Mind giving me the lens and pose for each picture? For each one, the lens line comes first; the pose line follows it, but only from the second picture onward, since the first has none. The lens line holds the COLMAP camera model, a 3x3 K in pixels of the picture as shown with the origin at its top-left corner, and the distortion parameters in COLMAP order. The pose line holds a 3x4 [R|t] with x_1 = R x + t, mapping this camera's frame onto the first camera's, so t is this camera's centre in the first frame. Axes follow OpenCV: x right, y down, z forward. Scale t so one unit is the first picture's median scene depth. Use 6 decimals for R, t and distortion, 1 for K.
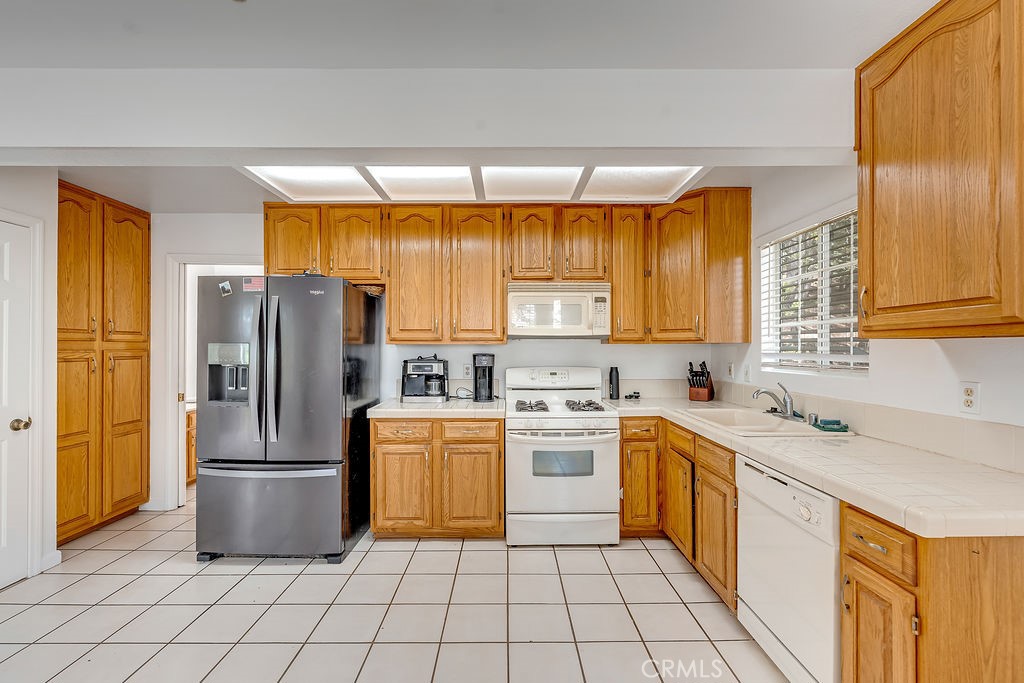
lens RADIAL K [[451.1, 0, 512.0], [0, 451.1, 341.5], [0, 0, 1]] dist [0.001033, 0.000575]
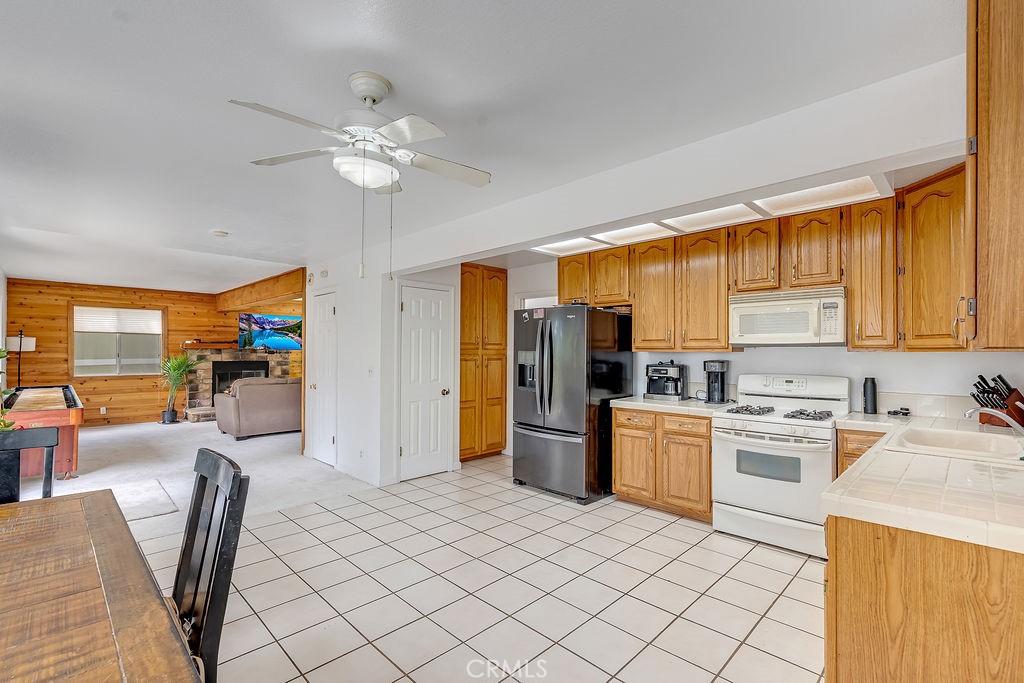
lens RADIAL K [[451.1, 0, 512.0], [0, 451.1, 341.5], [0, 0, 1]] dist [0.001033, 0.000575]
pose [[0.713151, -0.013218, -0.700886, 0.392670], [0.003899, 0.999882, -0.014889, -0.005200], [0.701000, 0.007886, 0.713118, -0.154135]]
